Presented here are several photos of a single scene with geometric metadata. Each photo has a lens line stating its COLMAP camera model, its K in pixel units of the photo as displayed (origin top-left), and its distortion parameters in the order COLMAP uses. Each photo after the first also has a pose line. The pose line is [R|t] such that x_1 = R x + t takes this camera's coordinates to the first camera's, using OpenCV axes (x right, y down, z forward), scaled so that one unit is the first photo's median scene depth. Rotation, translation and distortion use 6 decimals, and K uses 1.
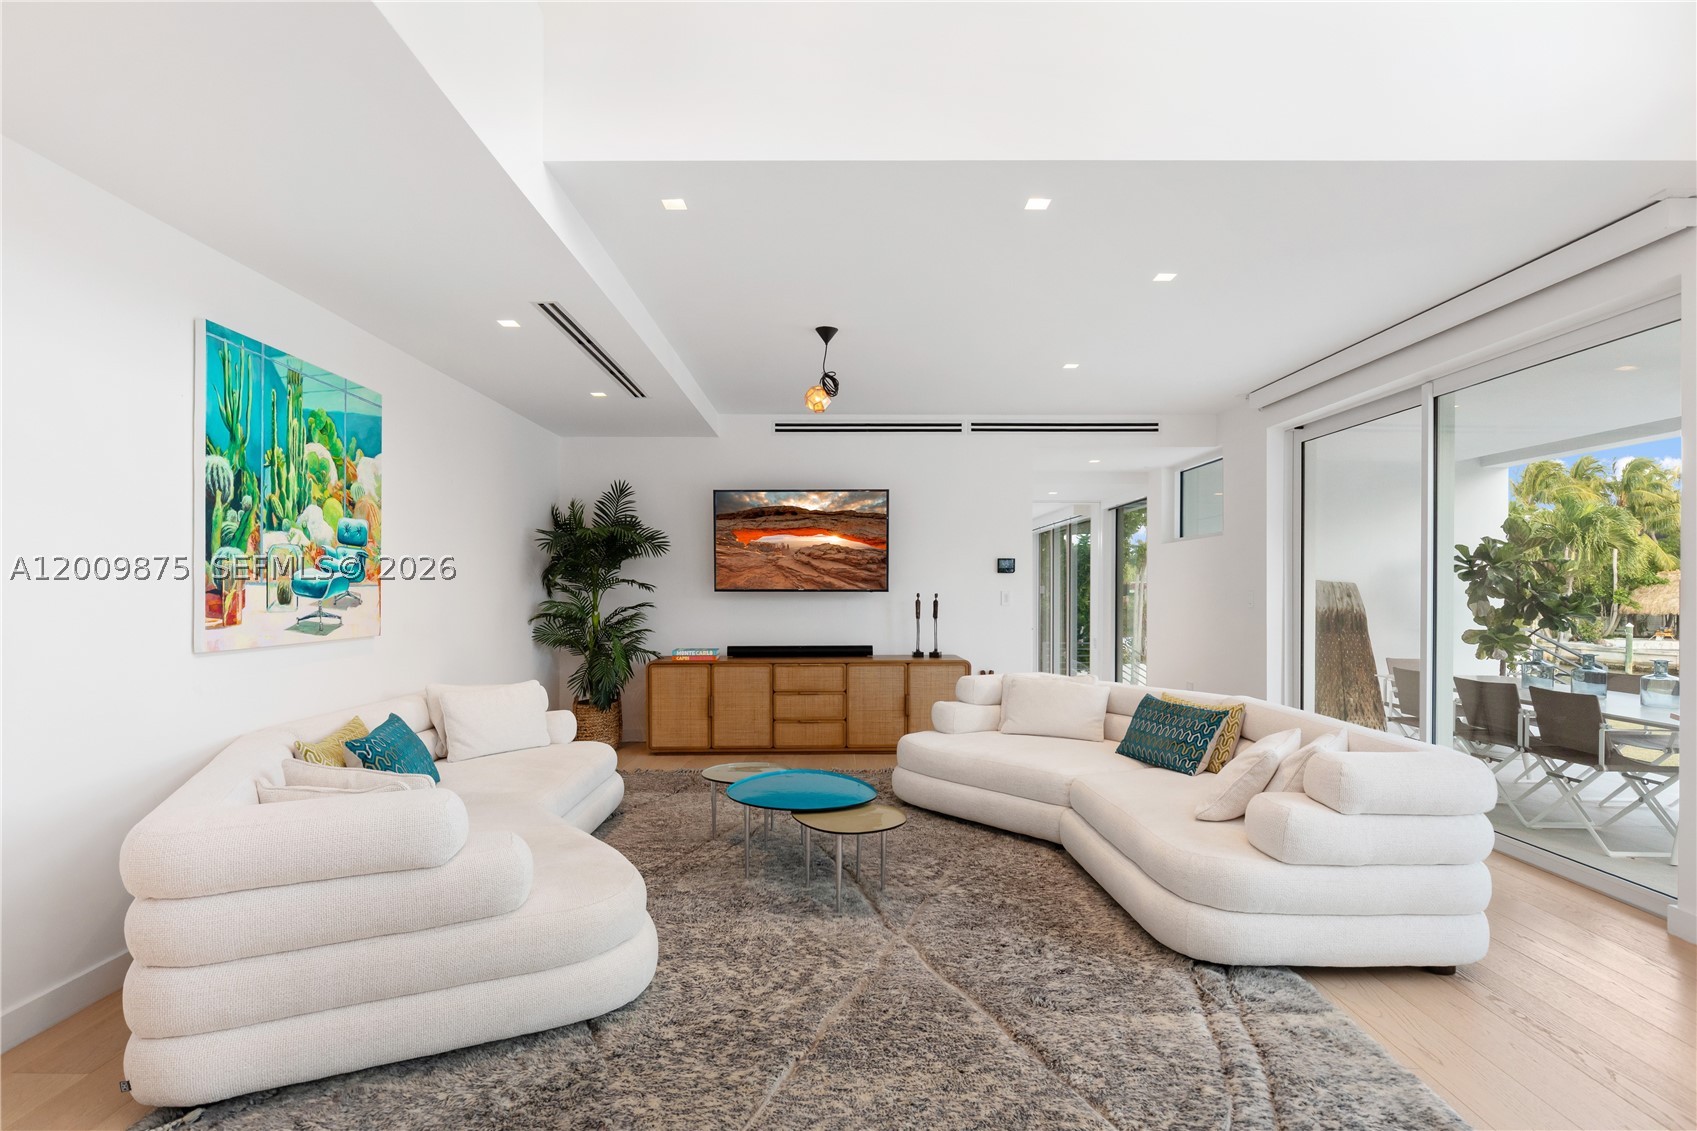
lens RADIAL K [[863.5, 0, 848.5], [0, 863.5, 565.5], [0, 0, 1]] dist [0.002366, -0.000211]
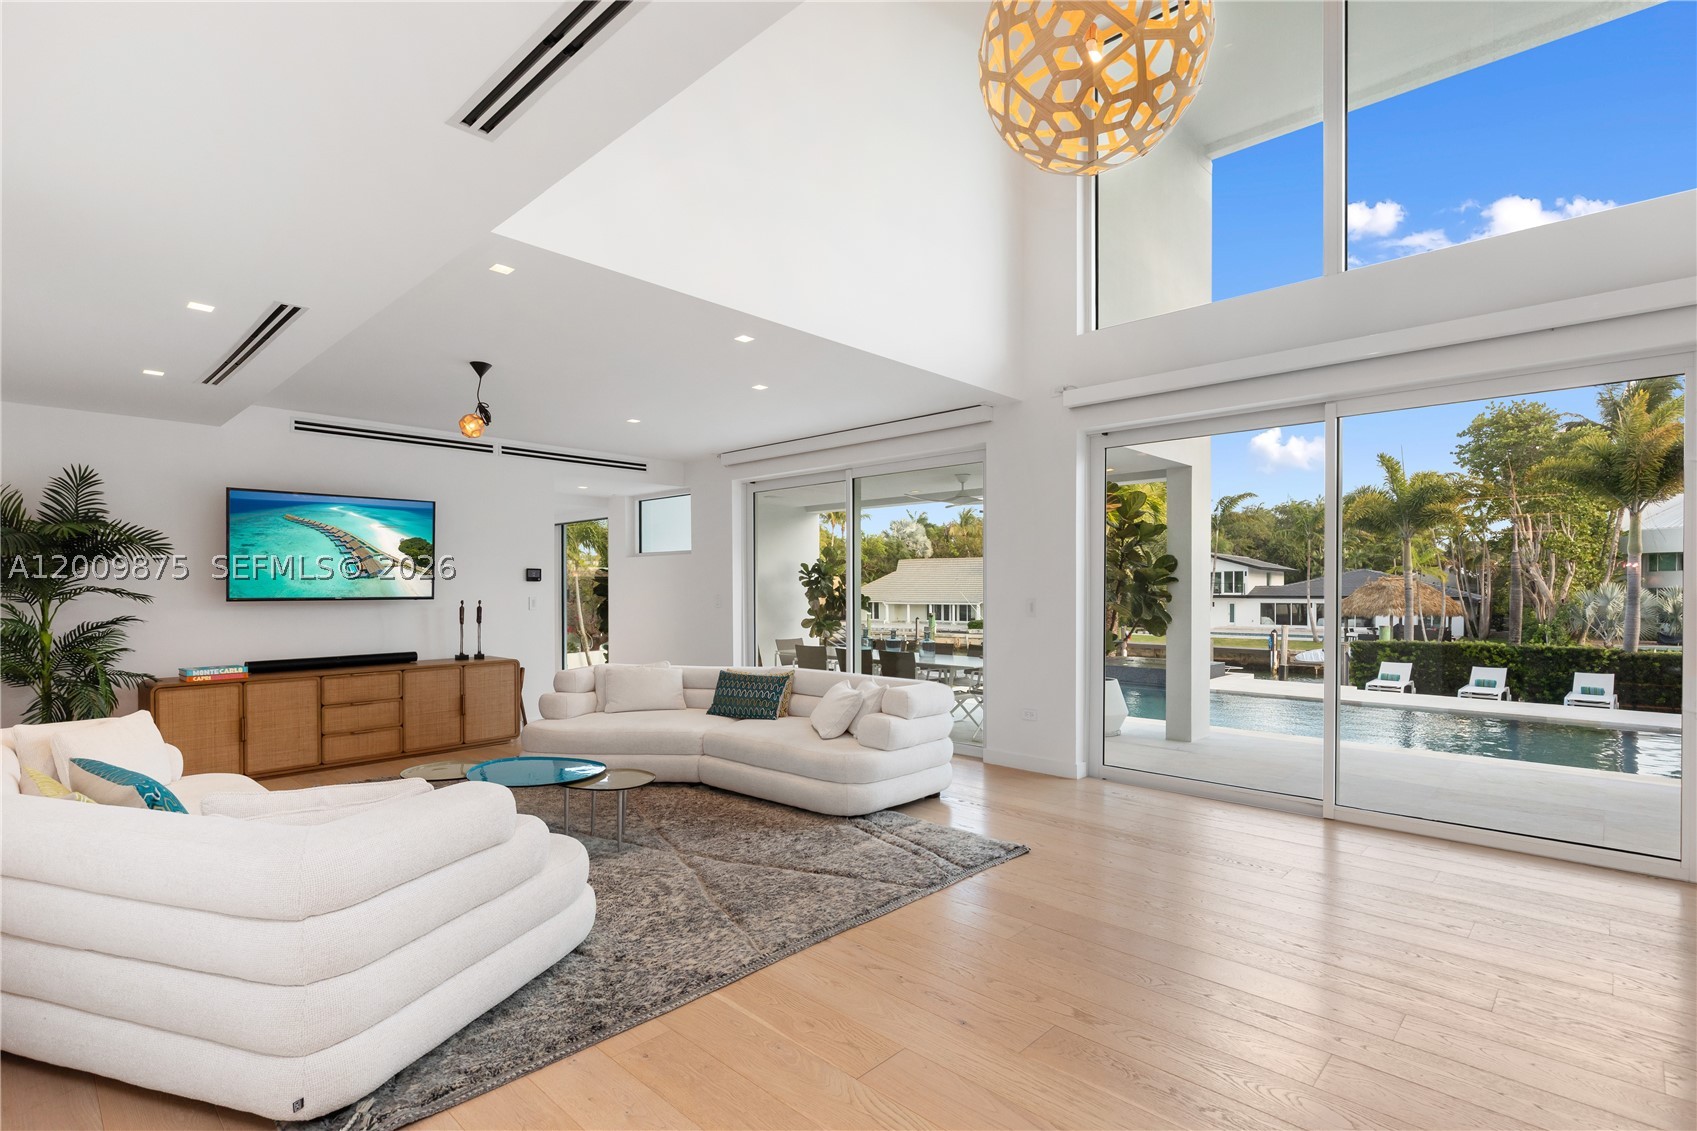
lens RADIAL K [[810.5, 0, 844.8], [0, 810.5, 551.8], [0, 0, 1]] dist [0.001849, -0.000288]
pose [[0.682728, 0.029600, 0.730072, -0.353494], [-0.016124, 0.999546, -0.025447, -0.010687], [-0.730494, 0.005602, 0.682896, -0.038759]]
